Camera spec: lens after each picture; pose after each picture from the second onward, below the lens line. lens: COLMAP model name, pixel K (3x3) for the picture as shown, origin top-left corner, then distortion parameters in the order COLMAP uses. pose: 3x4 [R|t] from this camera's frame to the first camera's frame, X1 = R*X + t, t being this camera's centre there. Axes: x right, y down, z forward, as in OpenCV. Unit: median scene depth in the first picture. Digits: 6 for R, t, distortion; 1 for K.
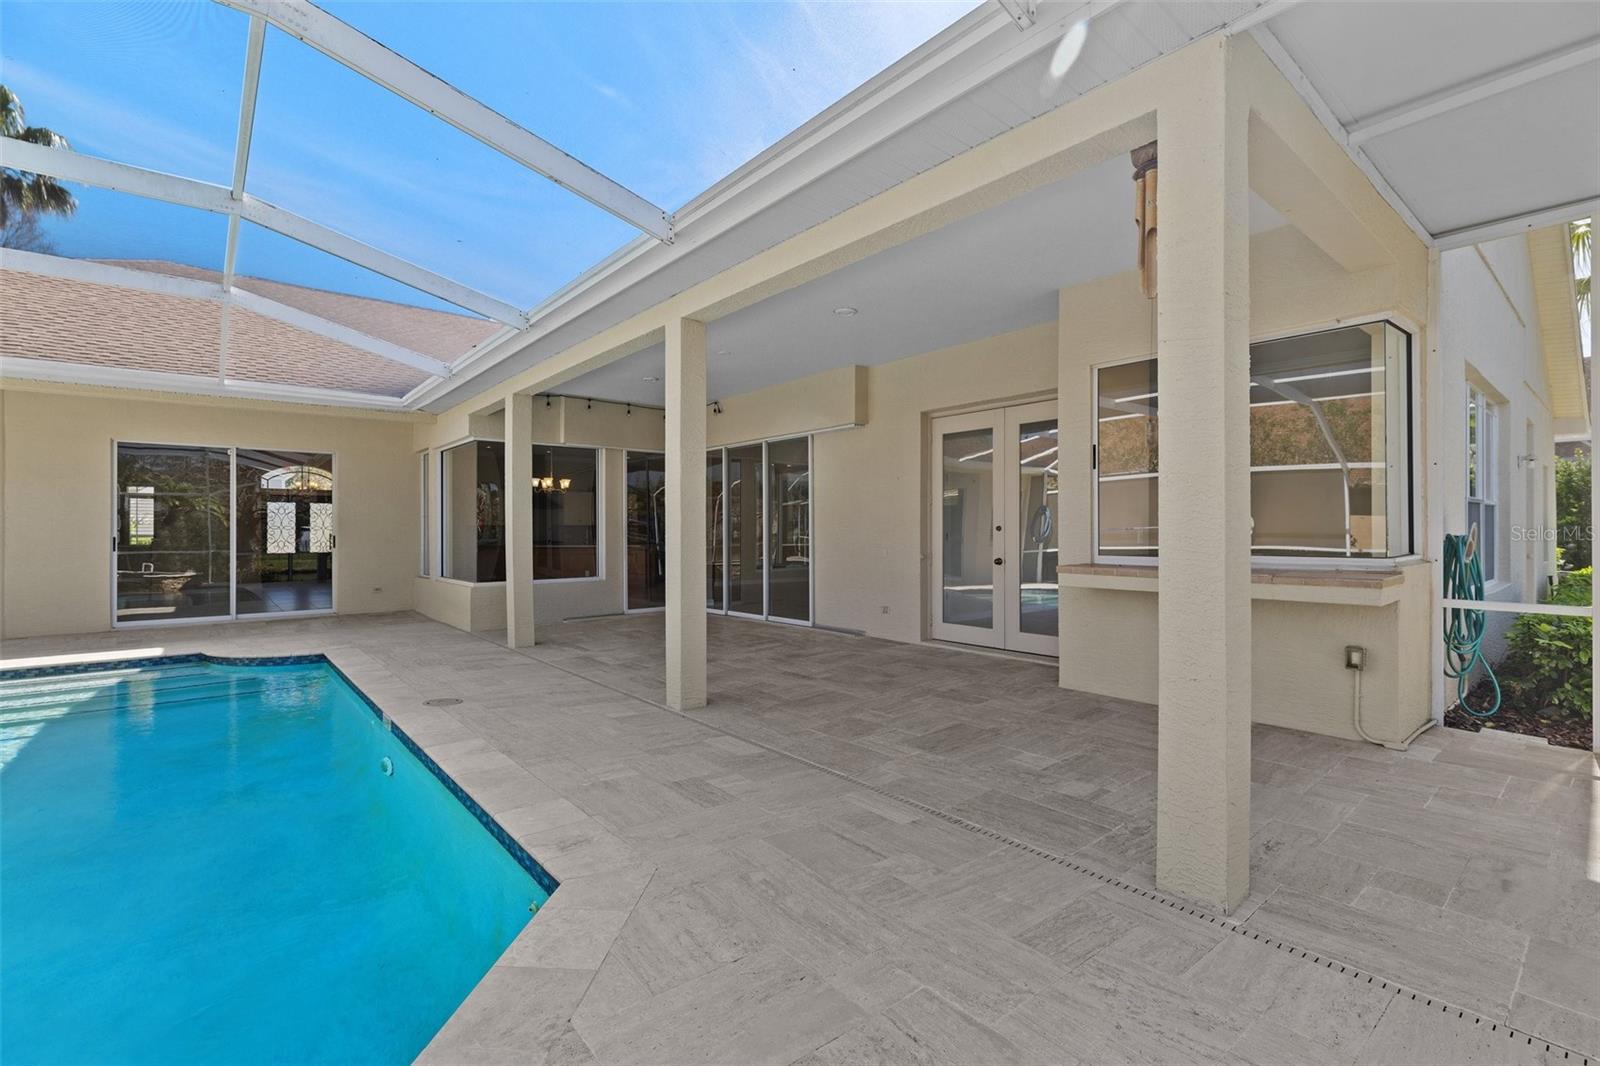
lens RADIAL K [[712.7, 0, 799.2], [0, 712.7, 528.4], [0, 0, 1]] dist [0.001718, 0.001126]
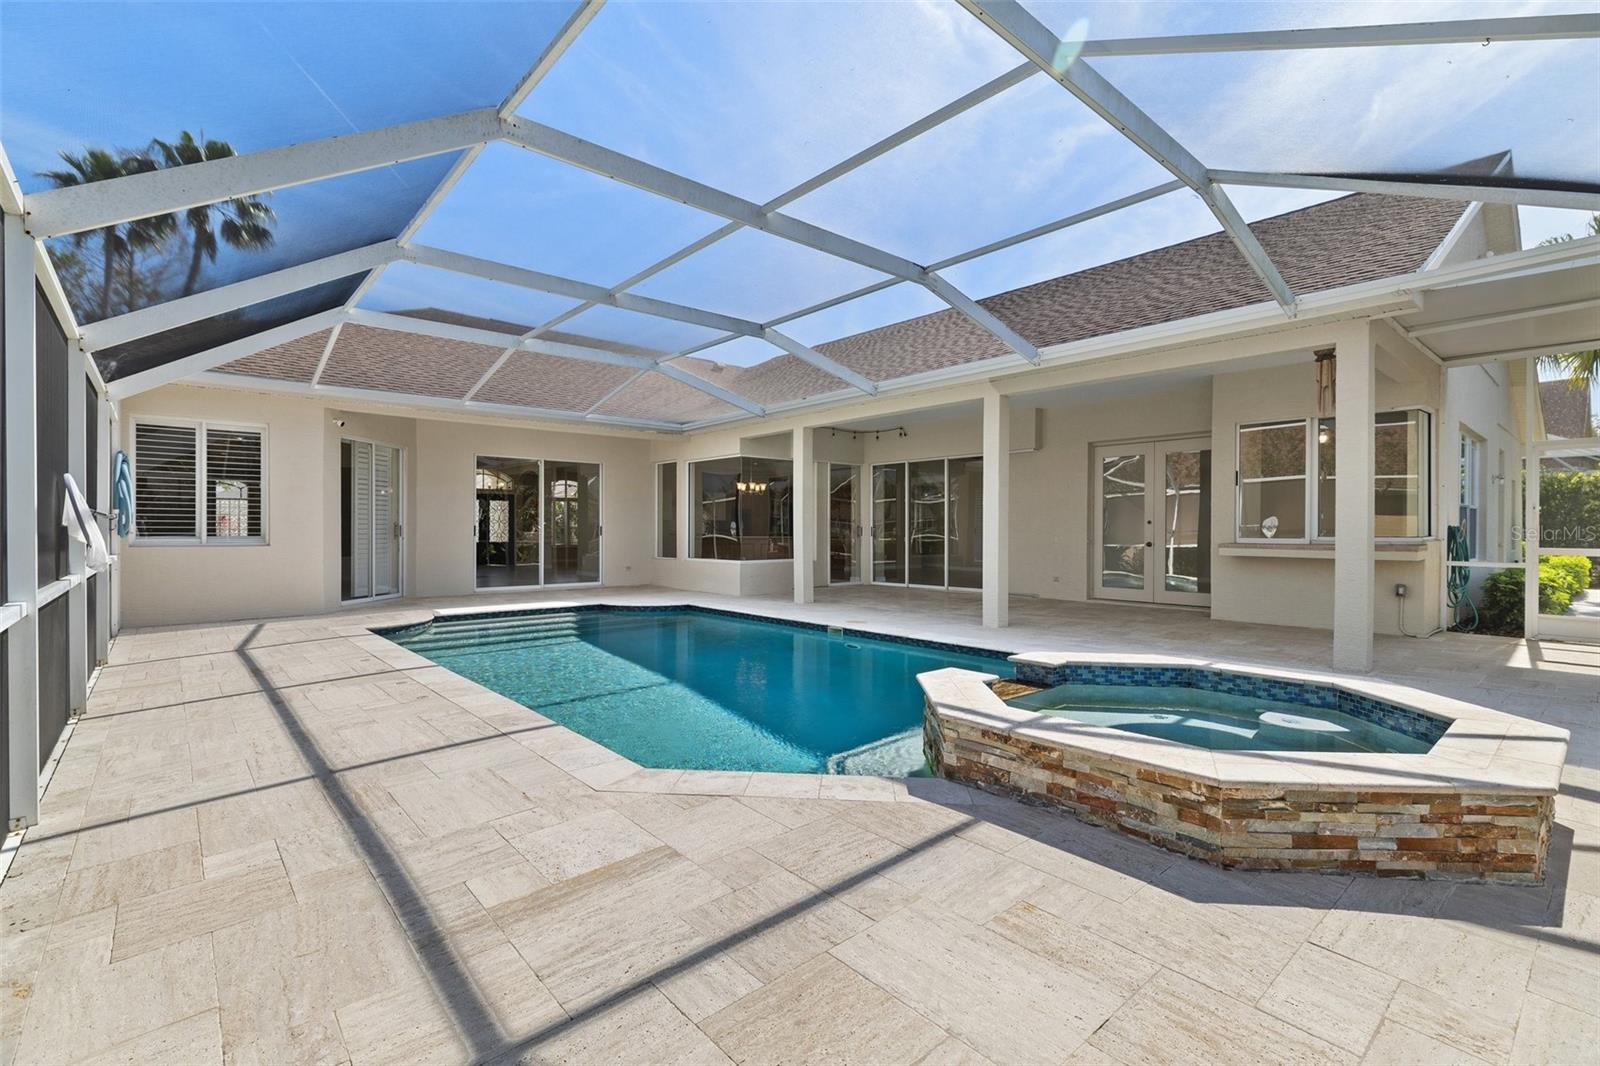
lens RADIAL K [[721.7, 0, 797.1], [0, 721.7, 529.1], [0, 0, 1]] dist [0.002980, 0.000753]
pose [[0.999852, 0.006078, 0.016116, -0.718217], [-0.006136, 0.999975, 0.003564, 0.020310], [-0.016094, -0.003662, 0.999864, -0.747859]]
